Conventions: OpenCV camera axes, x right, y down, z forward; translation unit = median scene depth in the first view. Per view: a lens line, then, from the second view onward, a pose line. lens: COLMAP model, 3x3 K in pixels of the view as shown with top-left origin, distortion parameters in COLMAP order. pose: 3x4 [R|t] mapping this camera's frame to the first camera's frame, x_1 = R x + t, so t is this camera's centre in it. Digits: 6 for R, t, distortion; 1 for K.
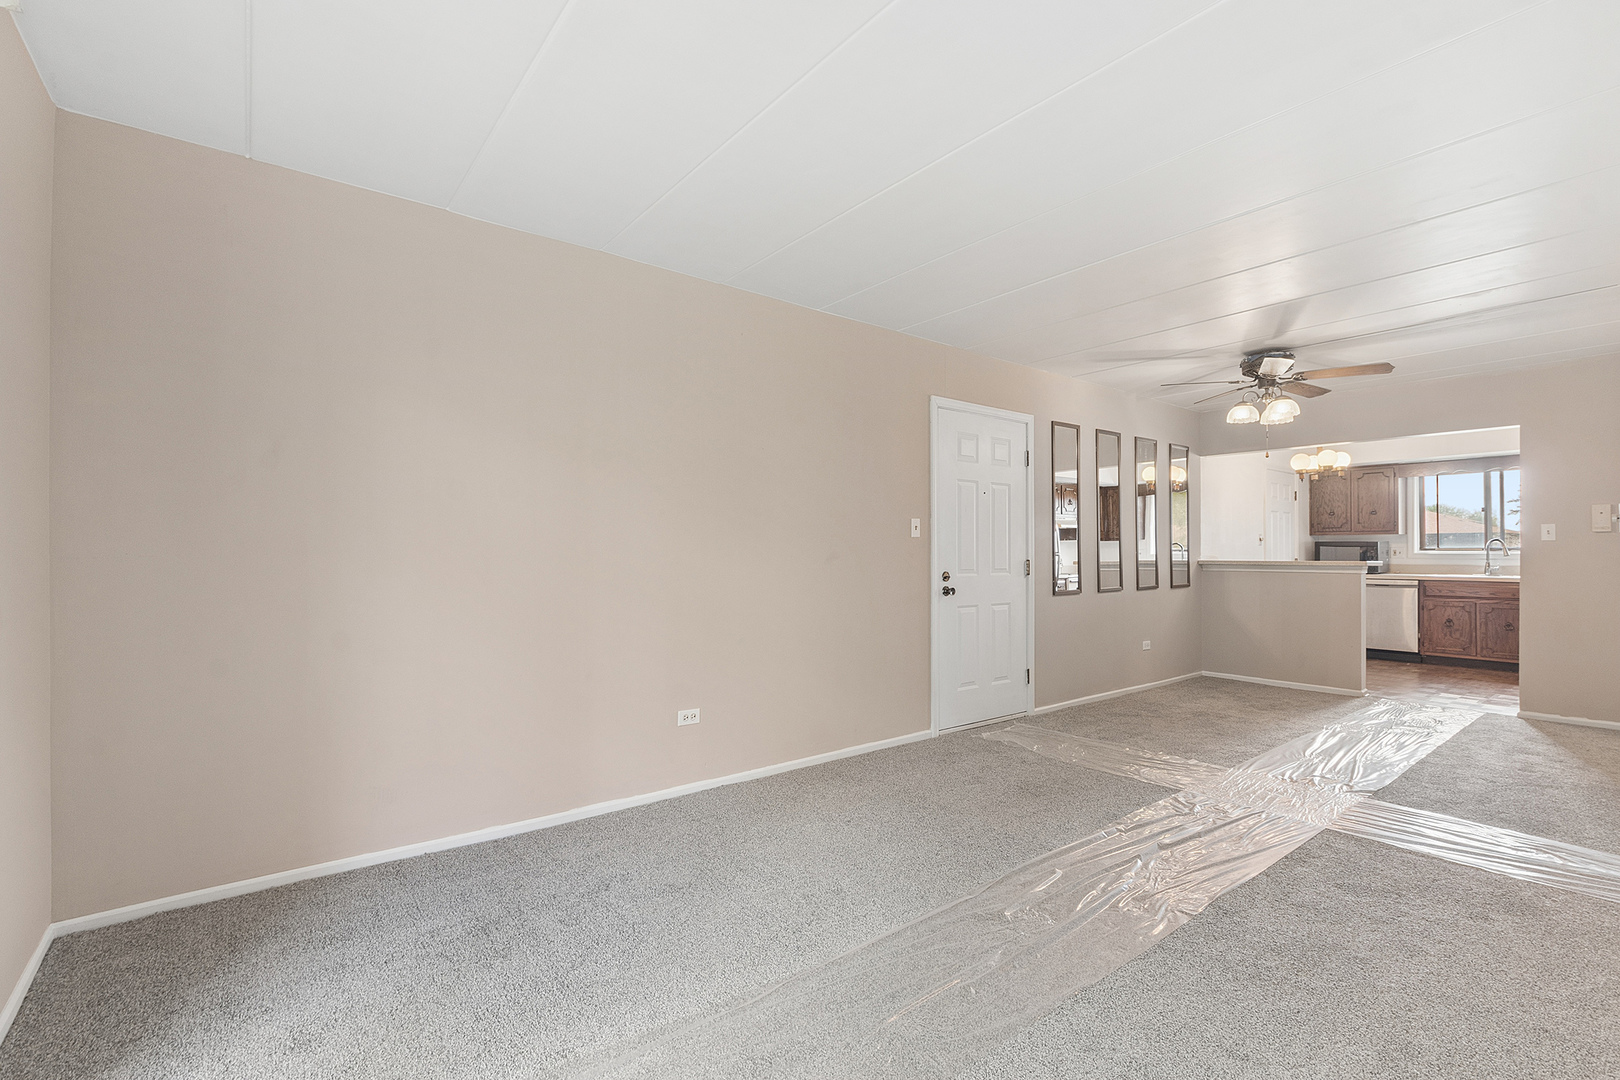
lens RADIAL K [[724.3, 0, 800.0], [0, 724.3, 546.4], [0, 0, 1]] dist [-0.005324, -0.001620]
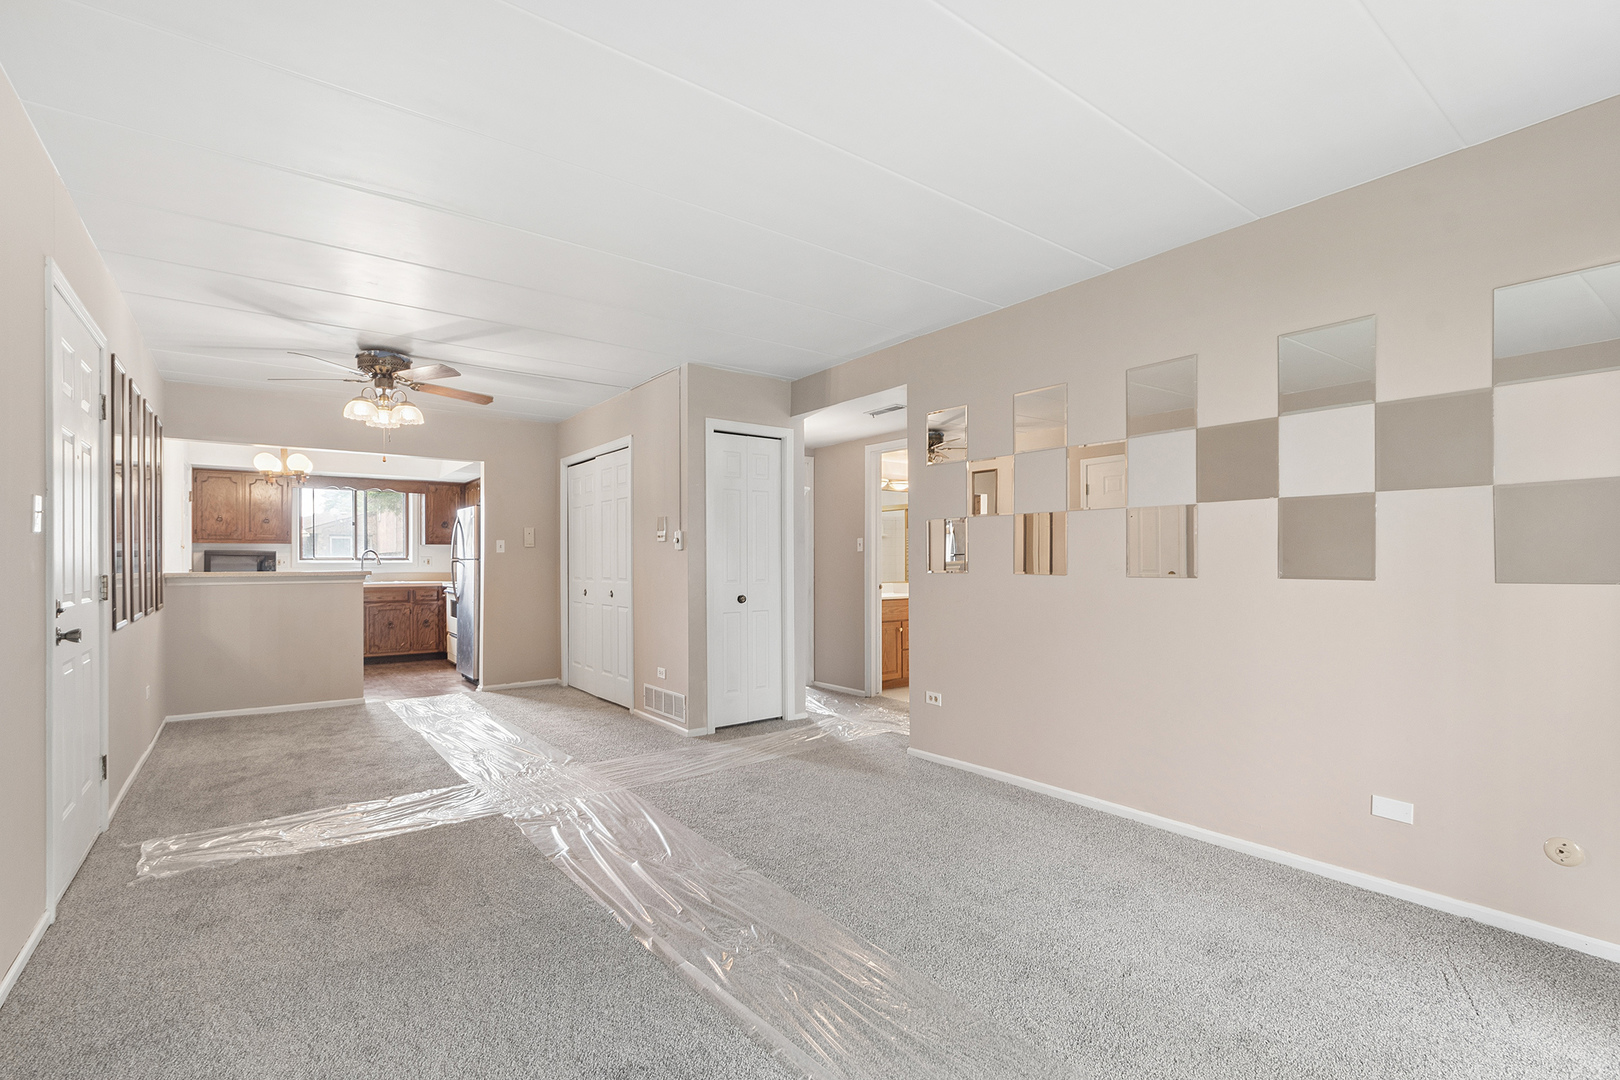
lens RADIAL K [[724.3, 0, 831.1], [0, 724.3, 562.9], [0, 0, 1]] dist [-0.005324, -0.001620]
pose [[-0.009336, -0.002587, 0.999953, -0.221783], [-0.006899, 0.999973, 0.002523, 0.001999], [-0.999933, -0.006876, -0.009353, 0.302558]]
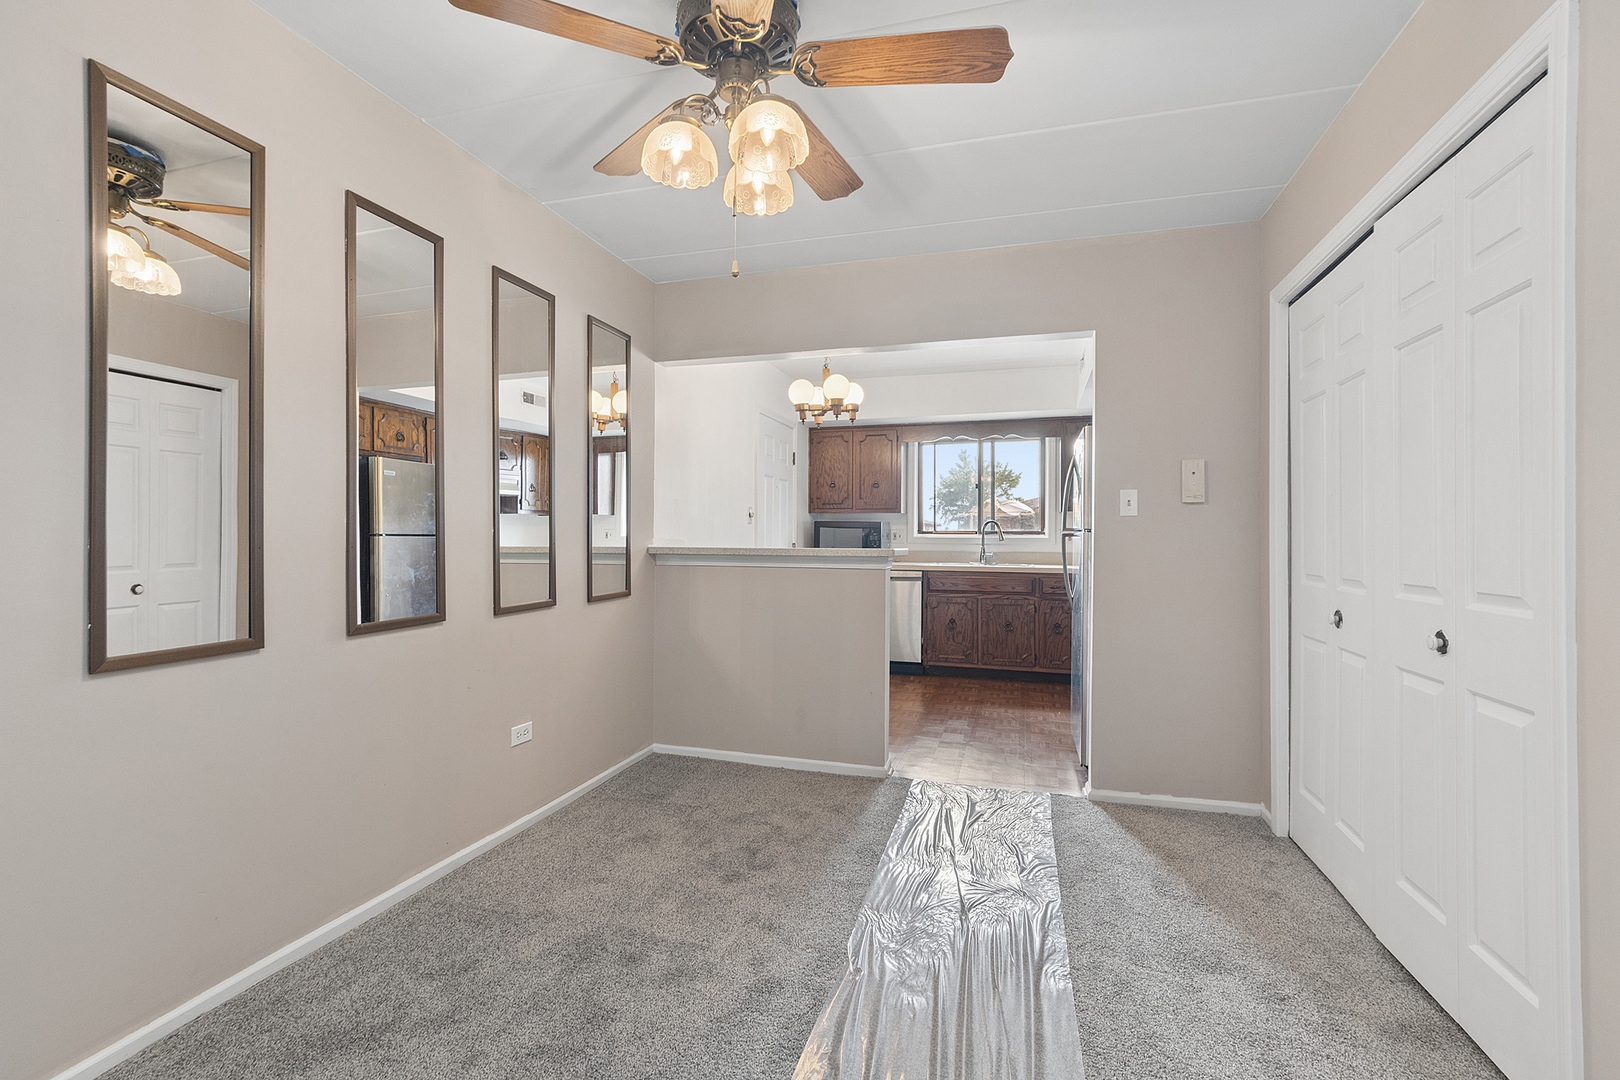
lens RADIAL K [[724.3, 0, 797.2], [0, 724.3, 531.3], [0, 0, 1]] dist [-0.005324, -0.001620]
pose [[0.821160, 0.009481, 0.570619, 0.330860], [-0.010378, 0.999945, -0.001679, 0.006927], [-0.570603, -0.004543, 0.821213, 0.483294]]
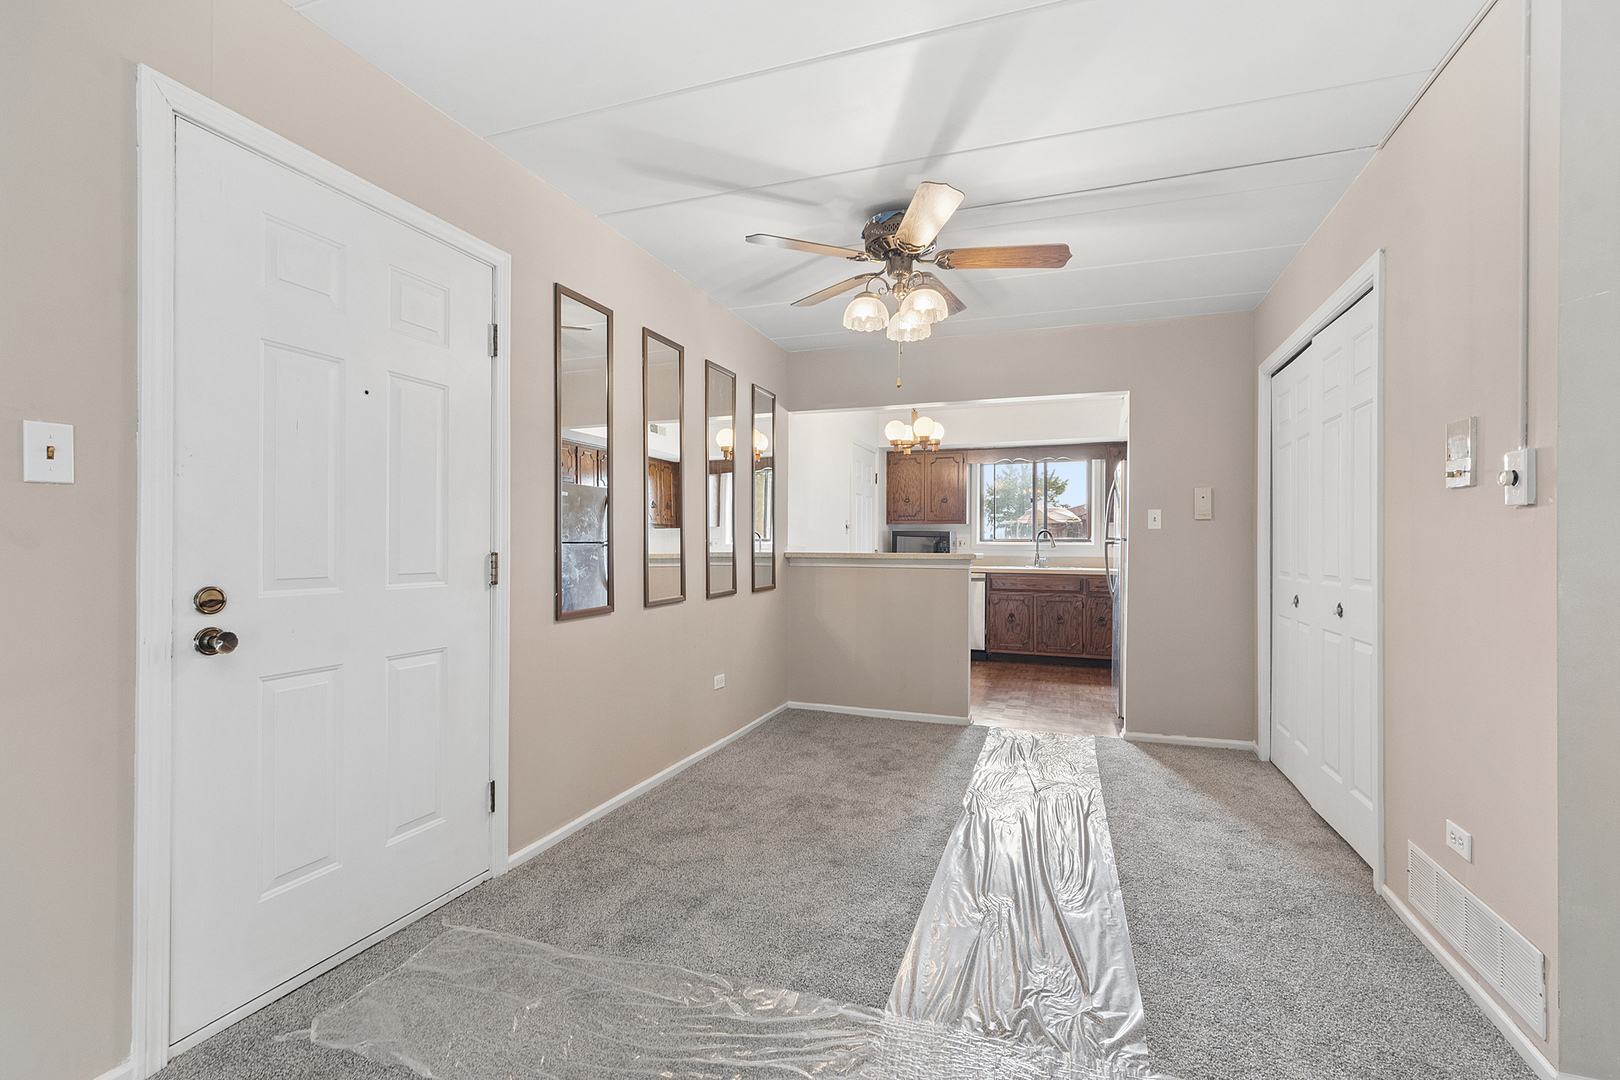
lens RADIAL K [[724.3, 0, 800.4], [0, 724.3, 541.7], [0, 0, 1]] dist [-0.005324, -0.001620]
pose [[0.850311, 0.006099, 0.526245, 0.179080], [-0.009493, 0.999948, 0.003750, 0.005671], [-0.526195, -0.008185, 0.850324, 0.370685]]
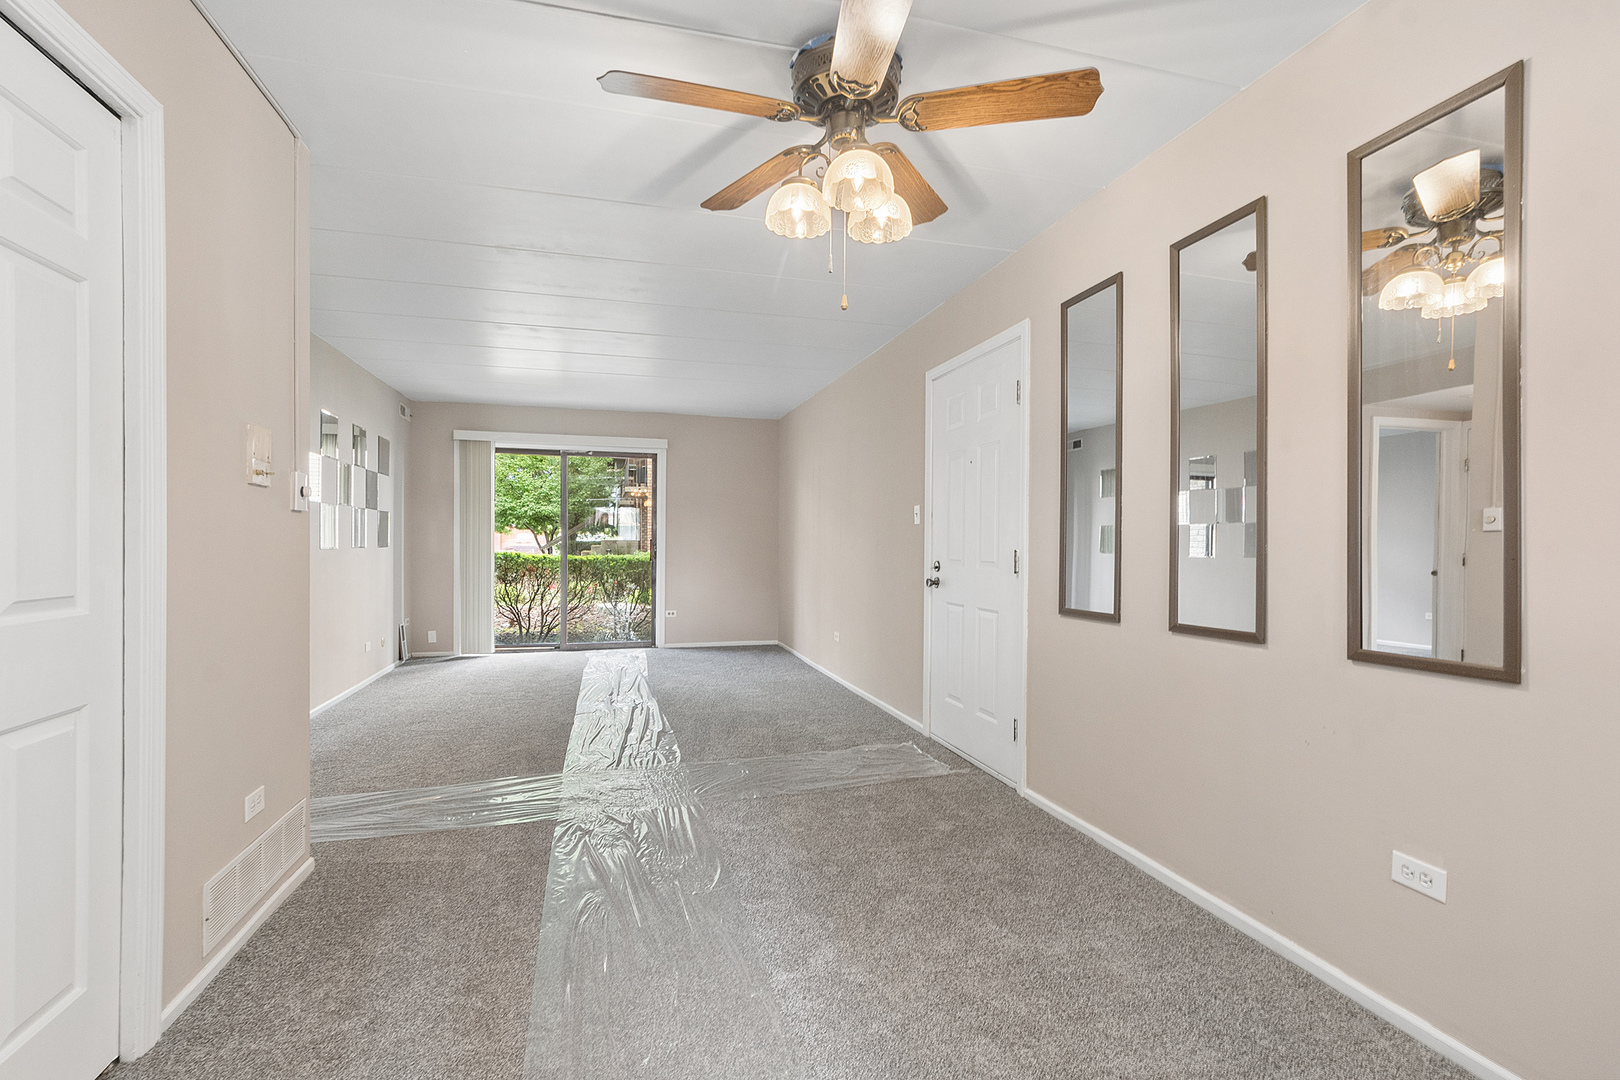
lens RADIAL K [[724.3, 0, 817.3], [0, 724.3, 553.0], [0, 0, 1]] dist [-0.005324, -0.001620]
pose [[-0.371164, 0.009708, -0.928517, 0.743202], [0.001749, 0.999951, 0.009755, 0.011044], [0.928566, 0.001997, -0.371163, 0.815182]]
